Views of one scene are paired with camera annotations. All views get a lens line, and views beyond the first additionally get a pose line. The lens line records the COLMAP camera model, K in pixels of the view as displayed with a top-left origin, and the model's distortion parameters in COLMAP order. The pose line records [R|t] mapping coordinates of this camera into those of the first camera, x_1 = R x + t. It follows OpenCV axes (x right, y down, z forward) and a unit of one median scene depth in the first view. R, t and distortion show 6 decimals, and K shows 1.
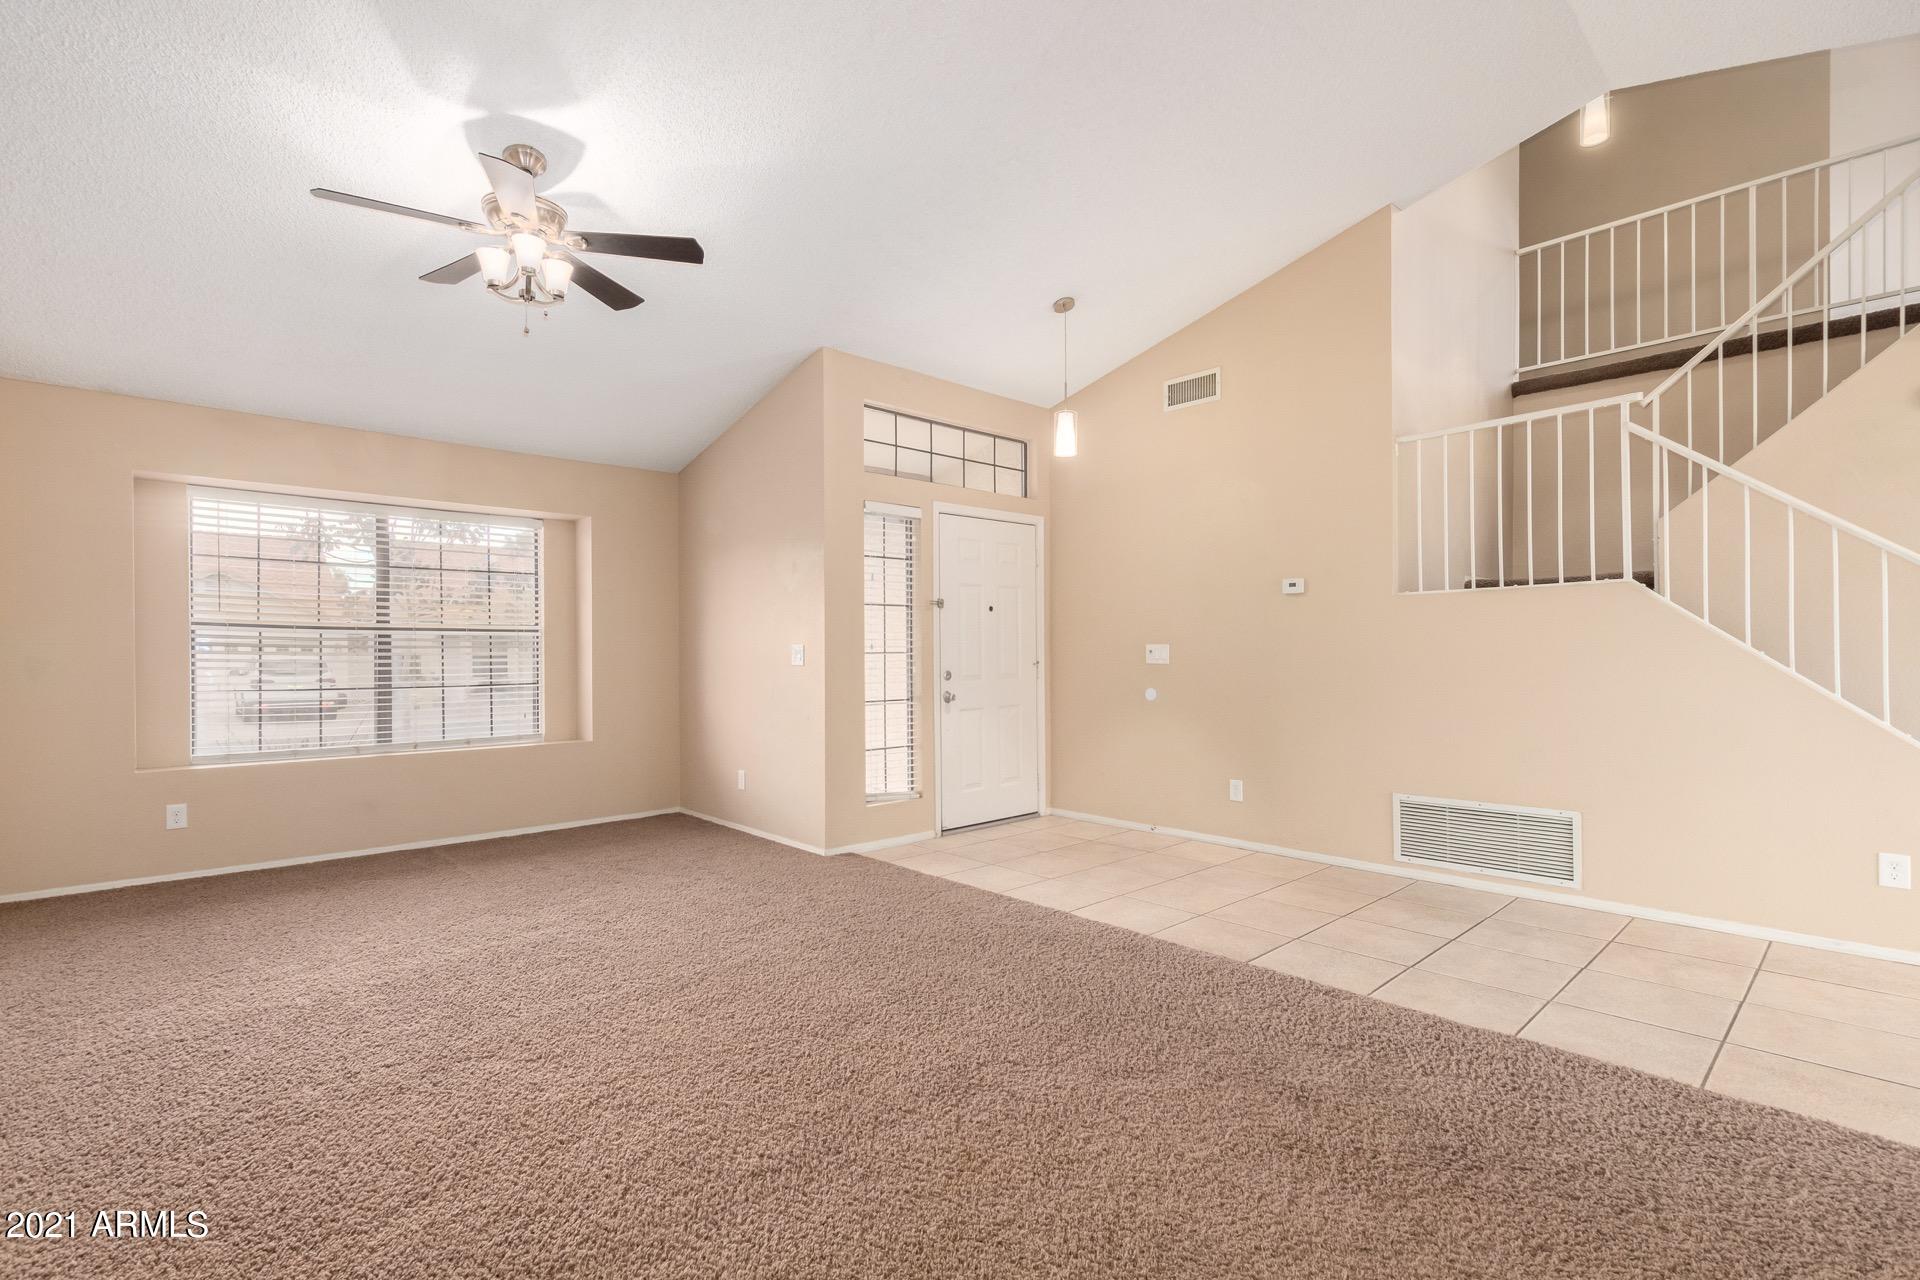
lens RADIAL K [[884.7, 0, 941.9], [0, 884.7, 648.7], [0, 0, 1]] dist [-0.004720, -0.000454]
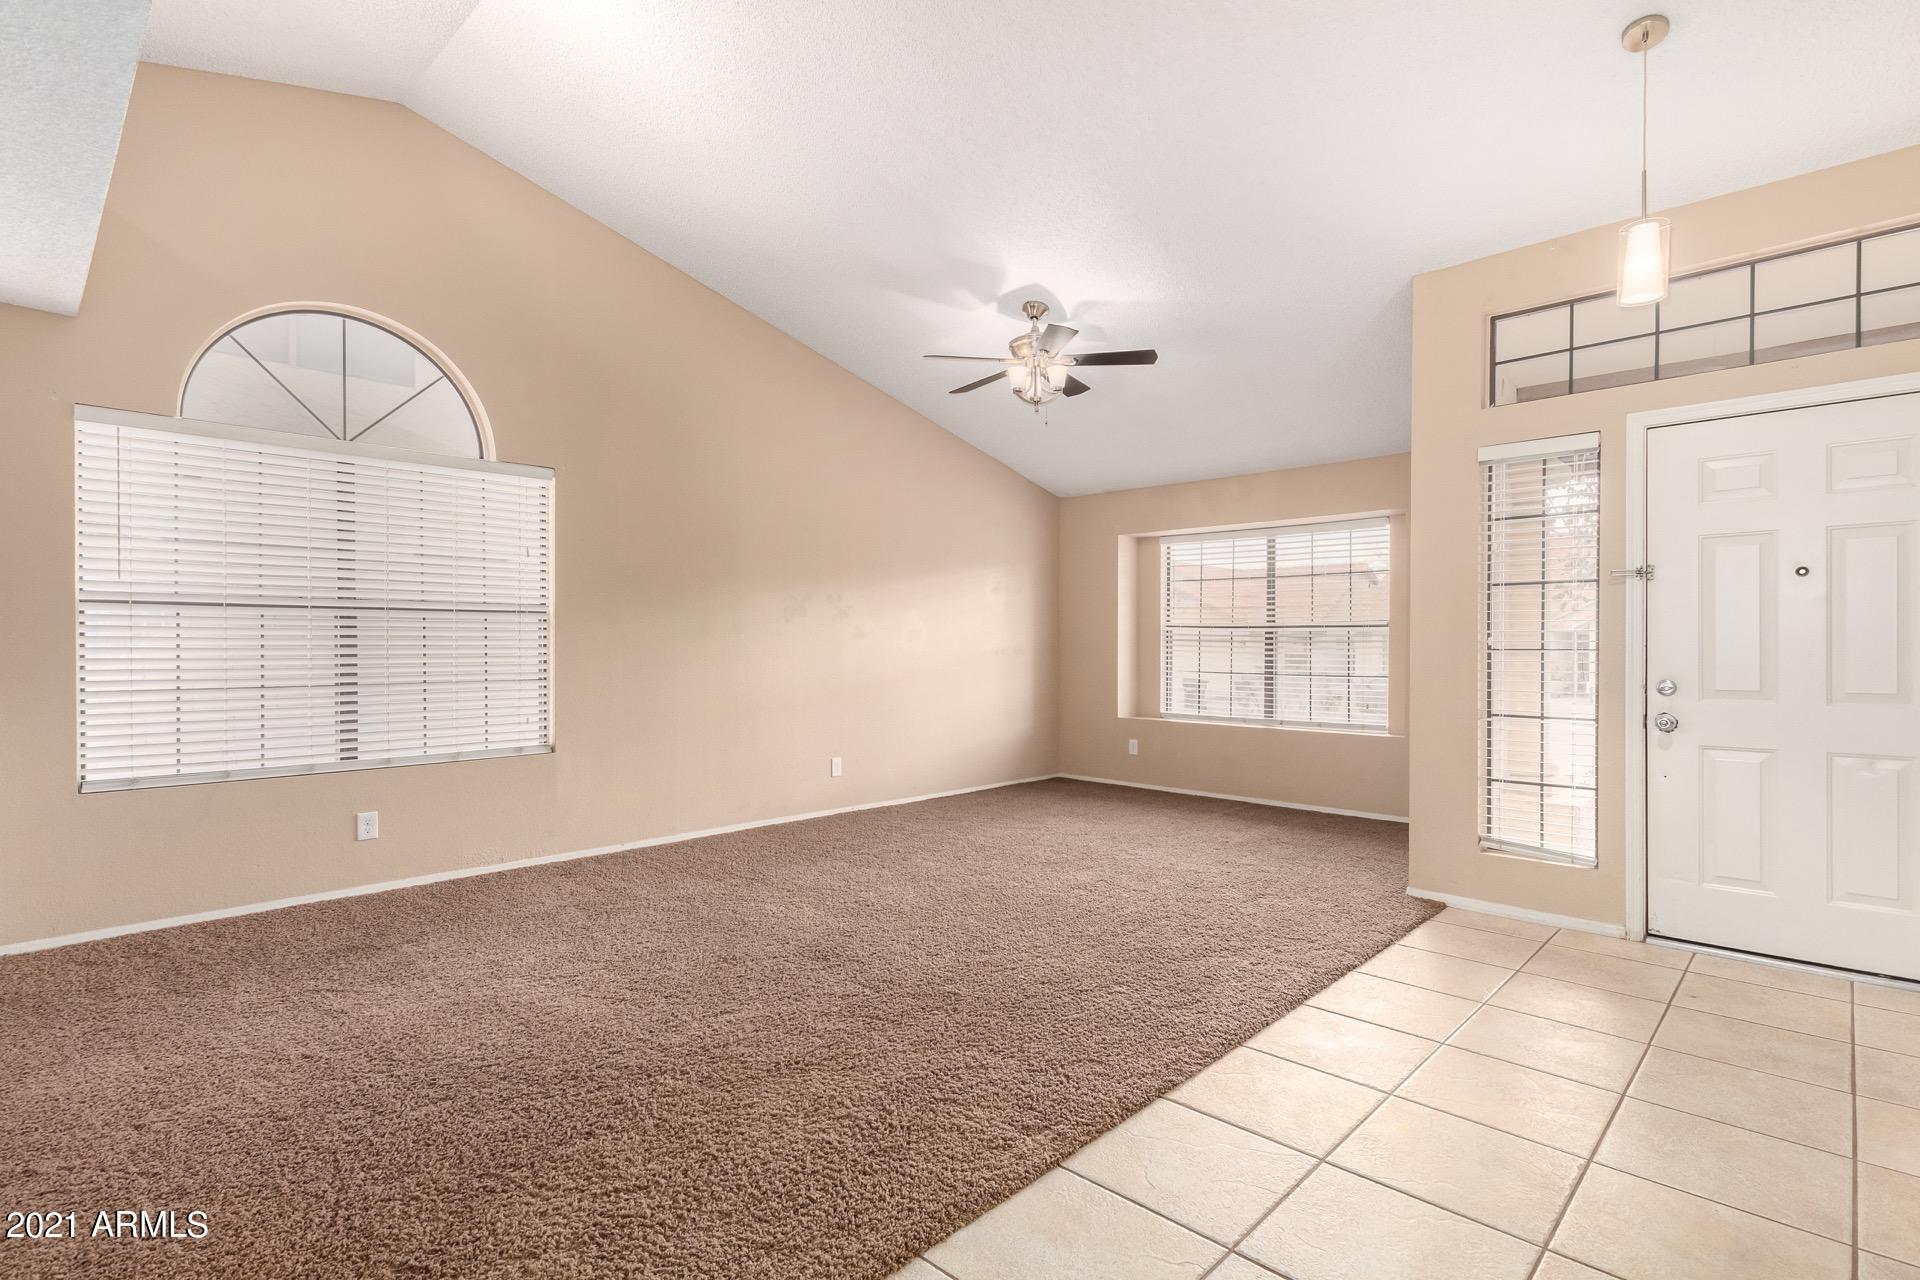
lens RADIAL K [[884.7, 0, 952.5], [0, 884.7, 643.4], [0, 0, 1]] dist [-0.004720, -0.000454]
pose [[0.061804, 0.002178, -0.998086, 0.597353], [0.000674, 0.999997, 0.002224, -0.002272], [0.998088, -0.000810, 0.061802, 0.470350]]
